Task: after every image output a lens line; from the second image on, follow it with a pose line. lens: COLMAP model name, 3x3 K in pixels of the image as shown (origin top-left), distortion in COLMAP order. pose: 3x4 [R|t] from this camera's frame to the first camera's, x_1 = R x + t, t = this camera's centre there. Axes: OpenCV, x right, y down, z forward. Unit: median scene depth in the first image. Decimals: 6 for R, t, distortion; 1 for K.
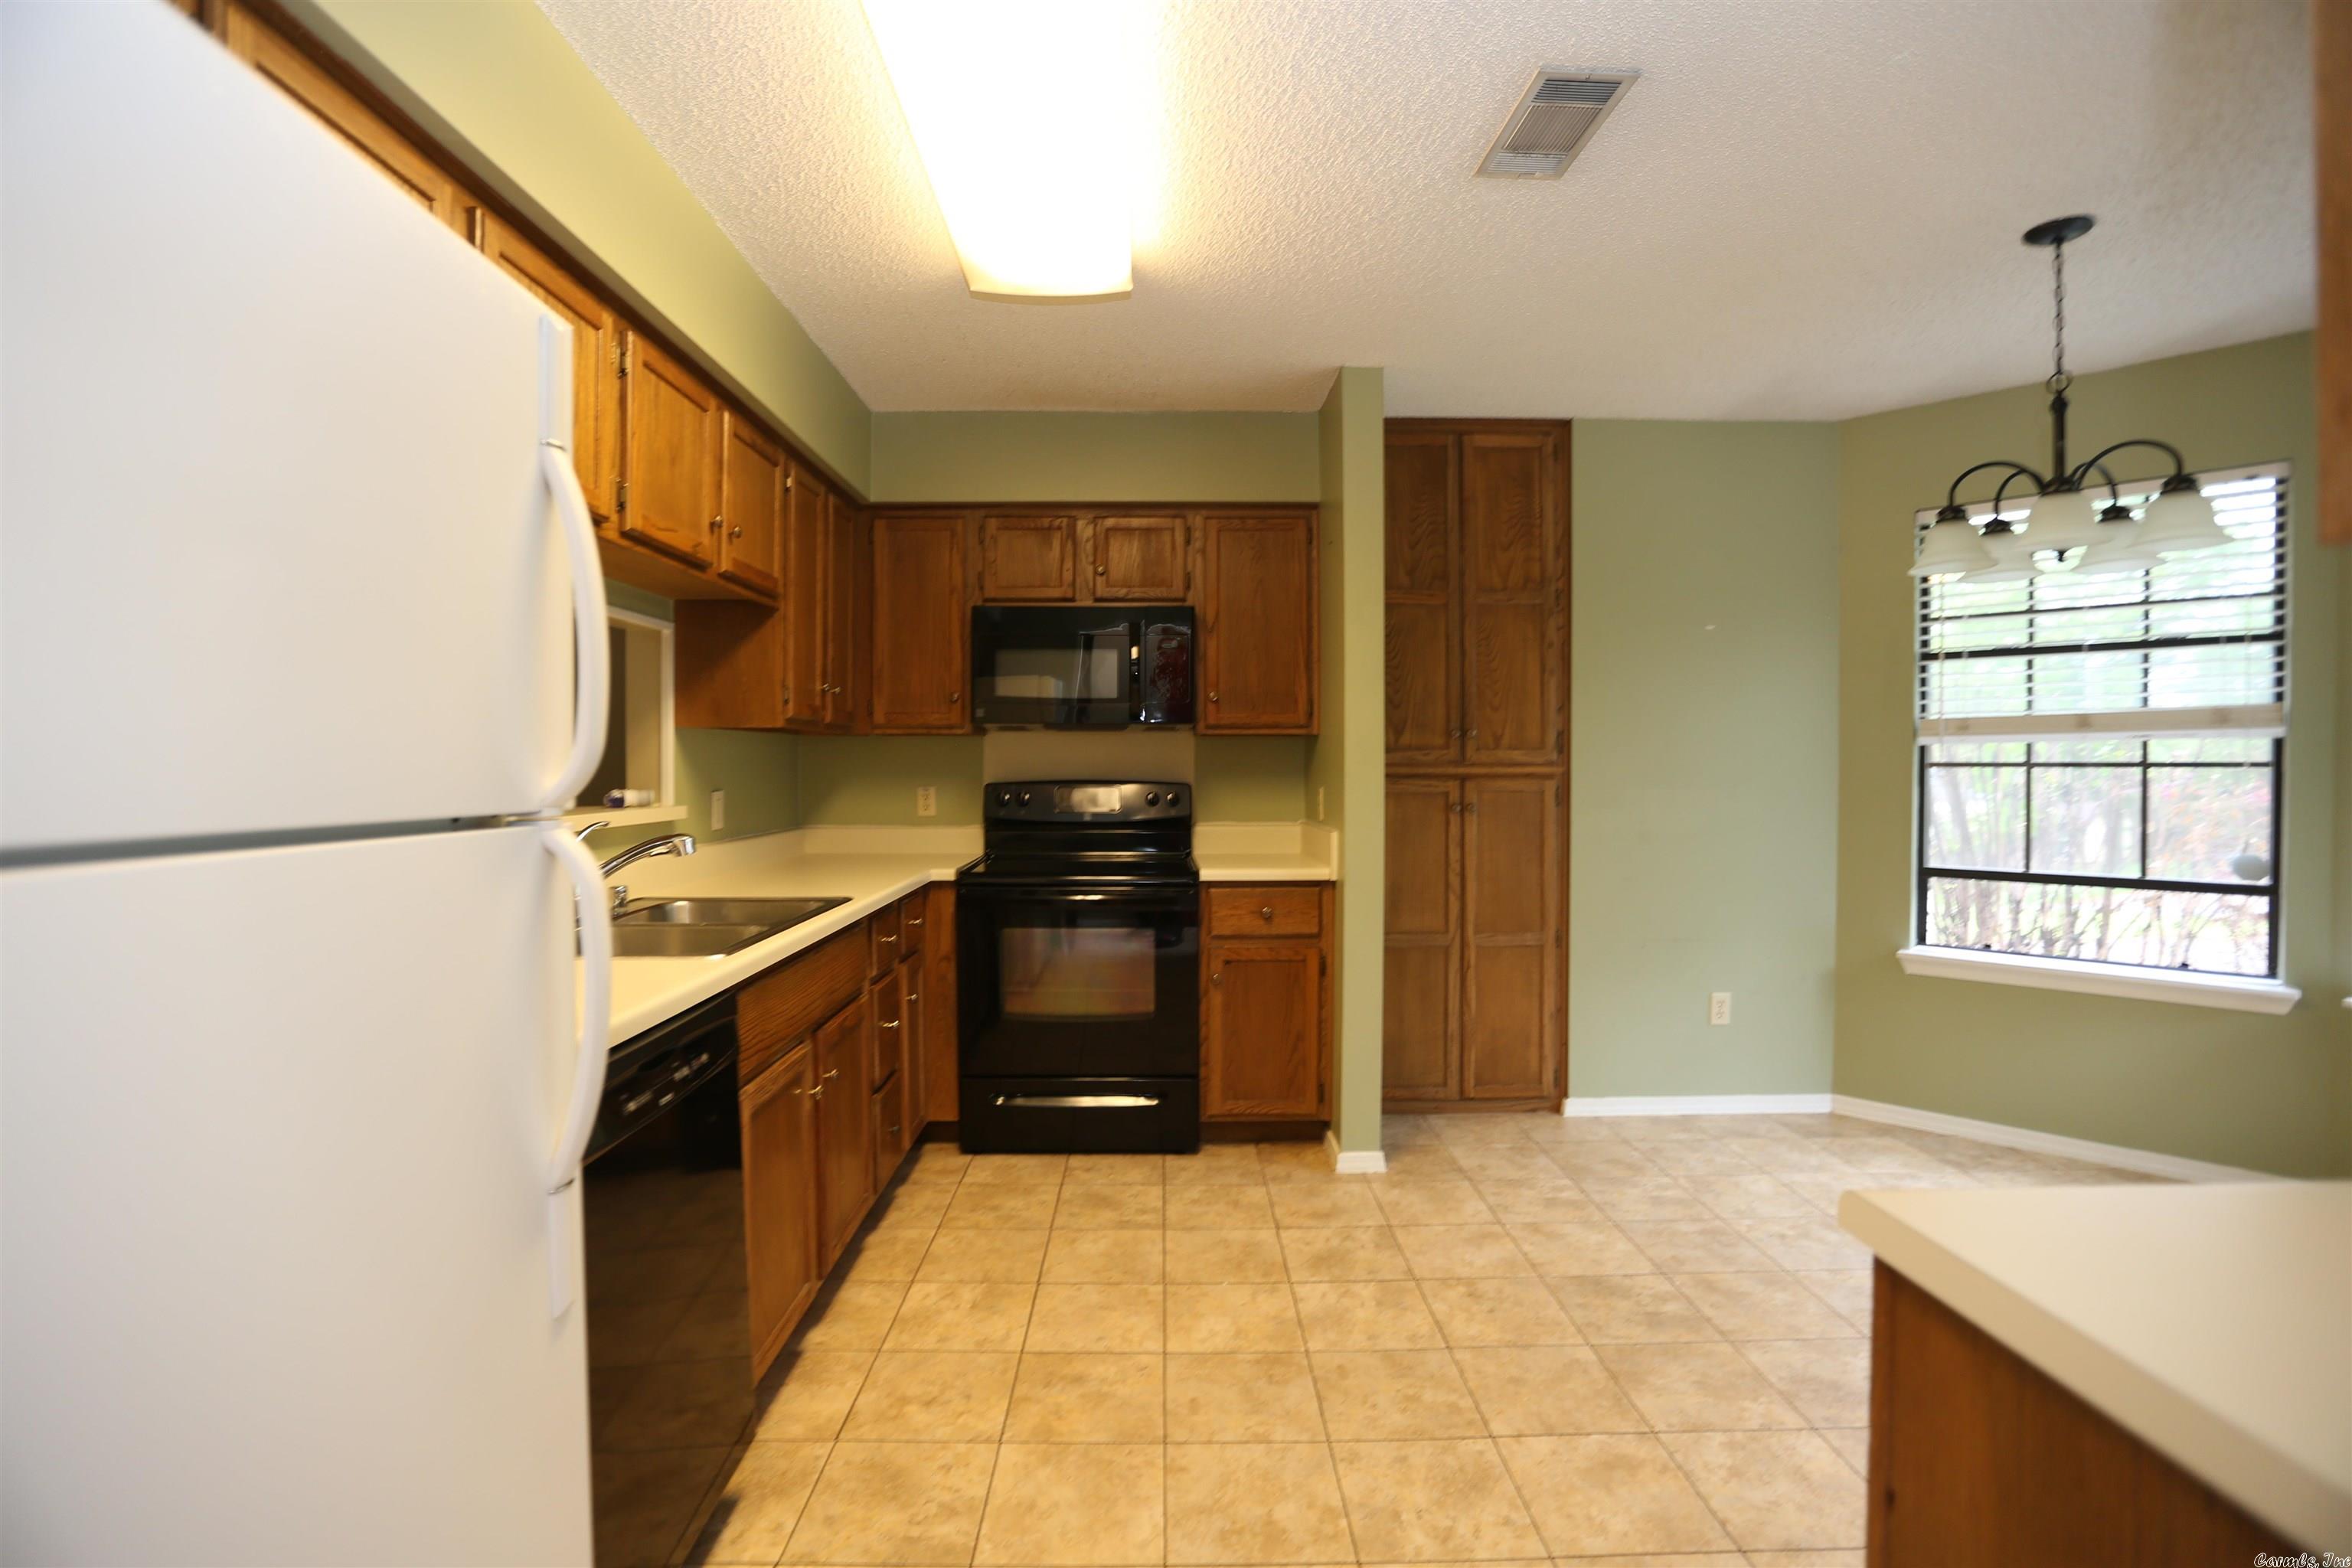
lens RADIAL K [[1079.2, 0, 1171.1], [0, 1079.2, 783.0], [0, 0, 1]] dist [-0.054489, 0.048979]
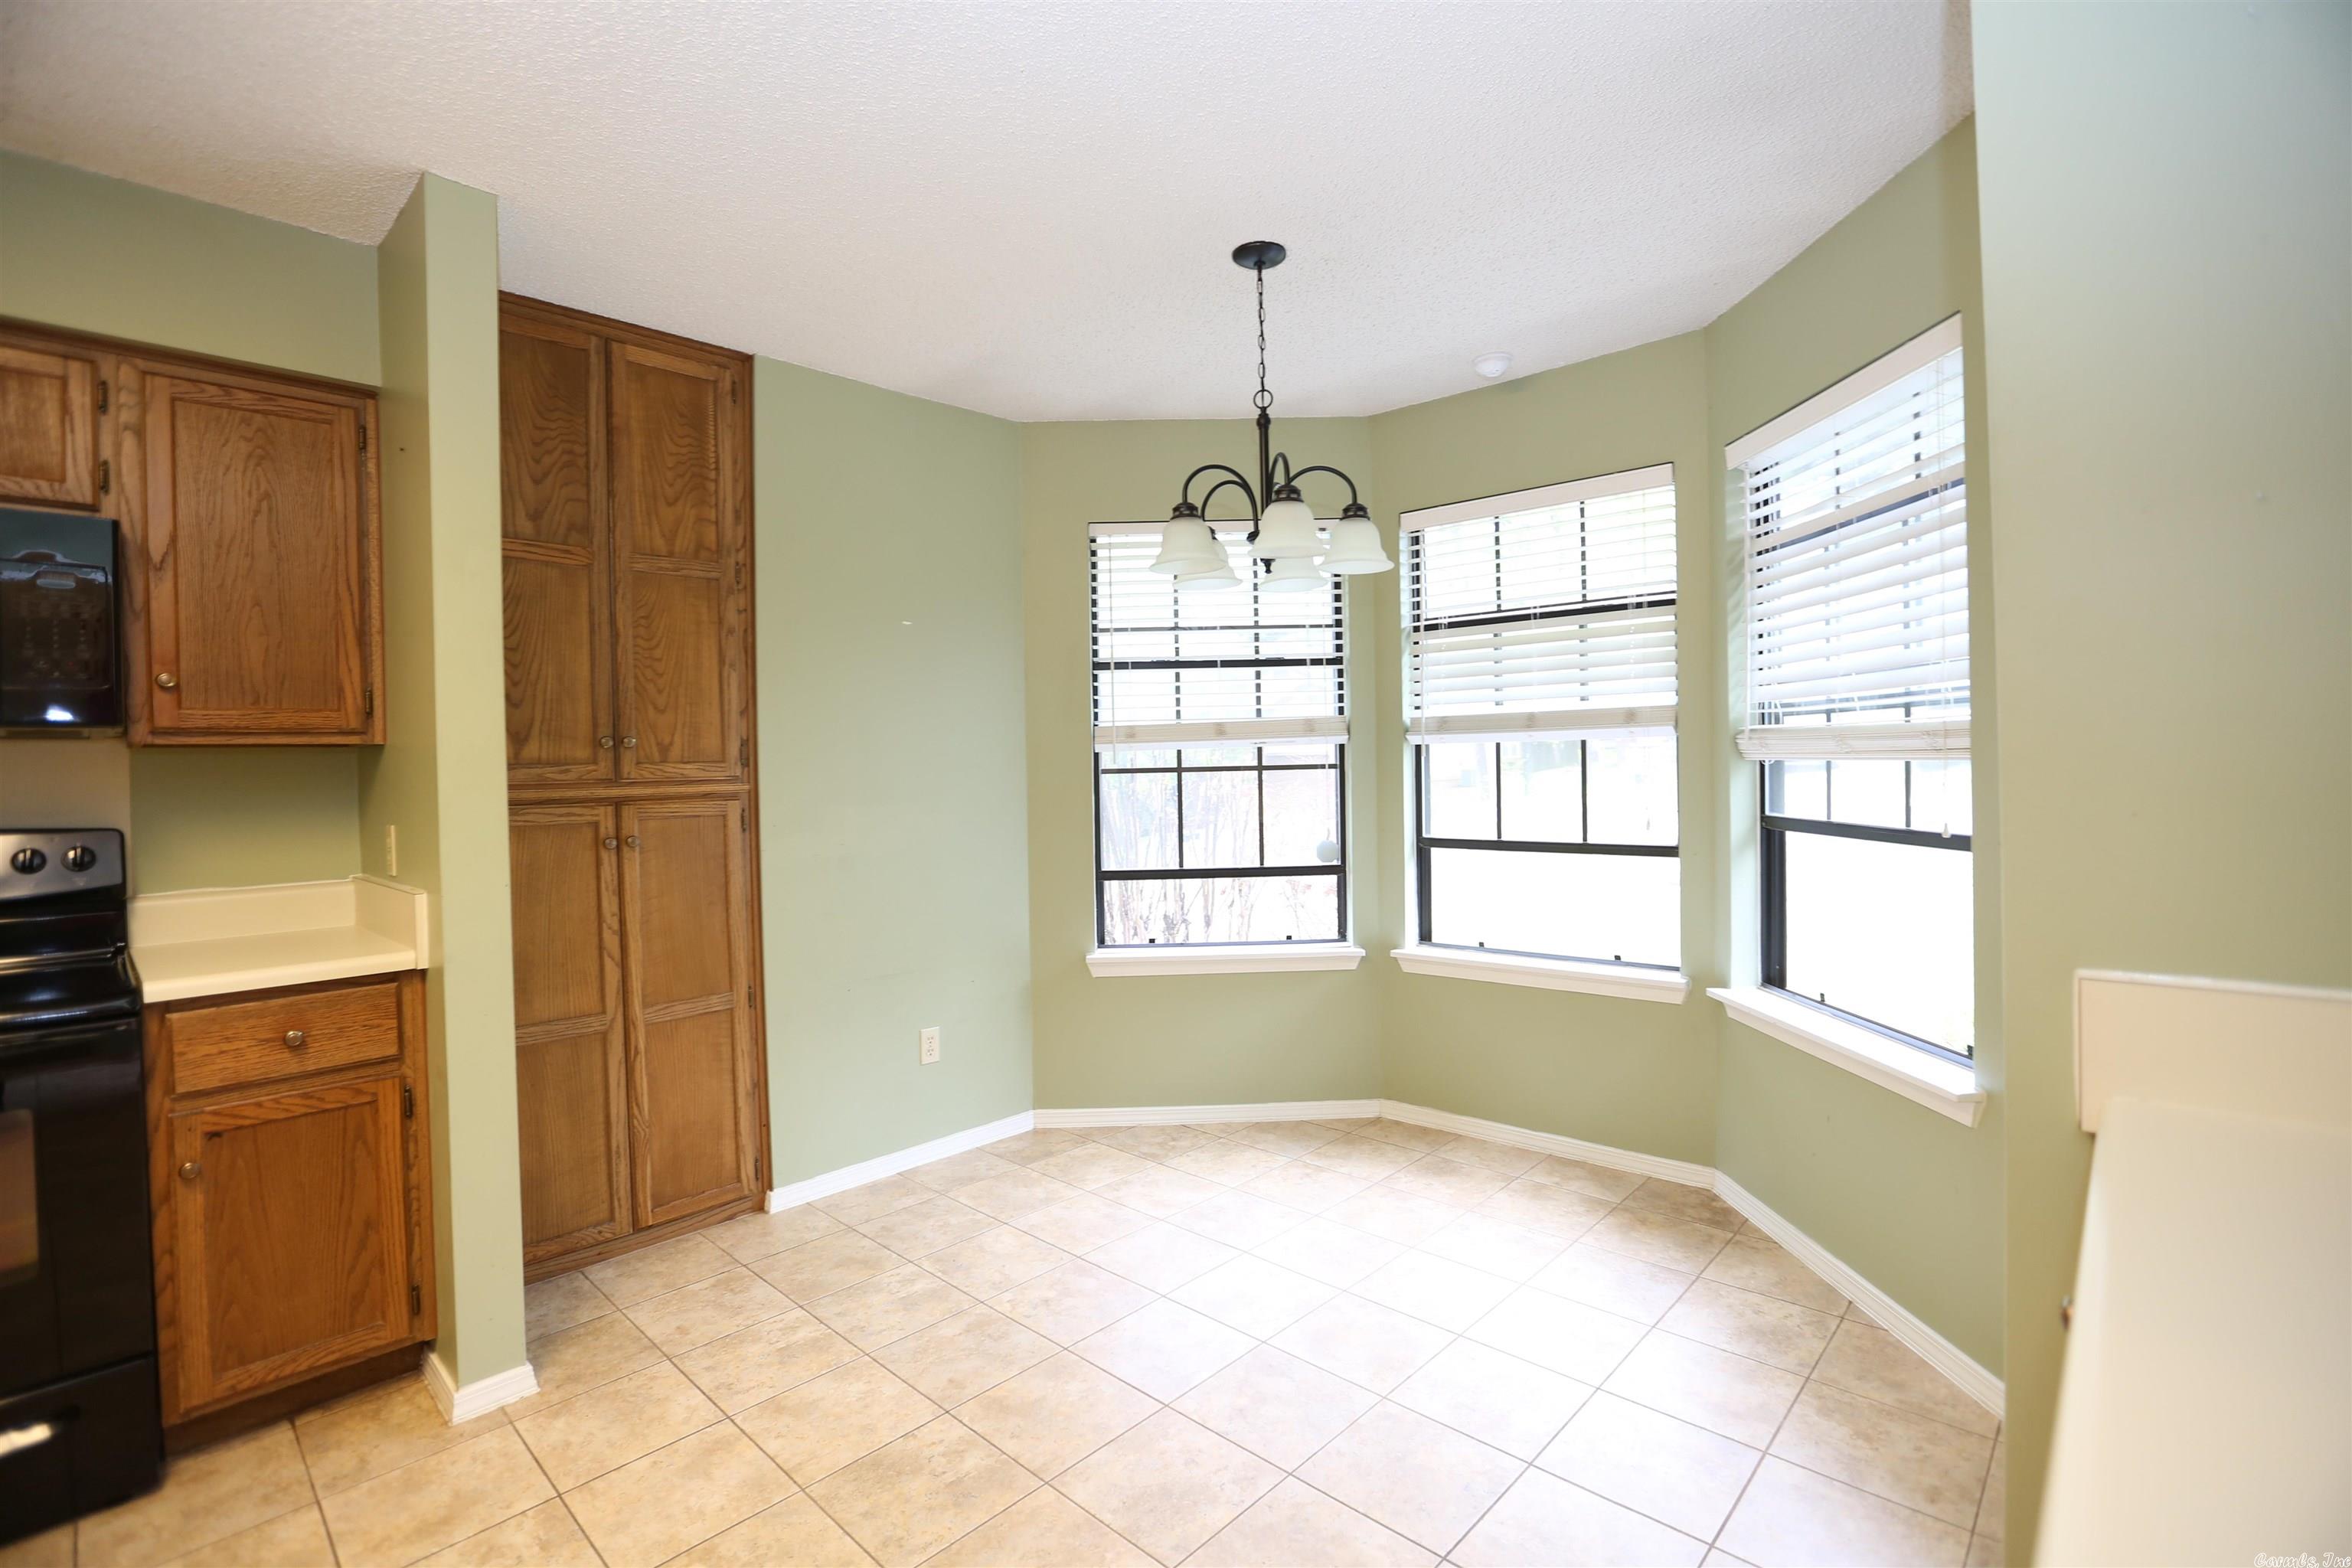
lens RADIAL K [[1066.4, 0, 1168.3], [0, 1066.4, 770.9], [0, 0, 1]] dist [-0.055122, 0.020999]
pose [[0.698799, -0.020910, 0.715013, 0.018449], [0.035245, 0.999365, -0.005220, -0.009670], [-0.714449, 0.028848, 0.699092, 0.233515]]
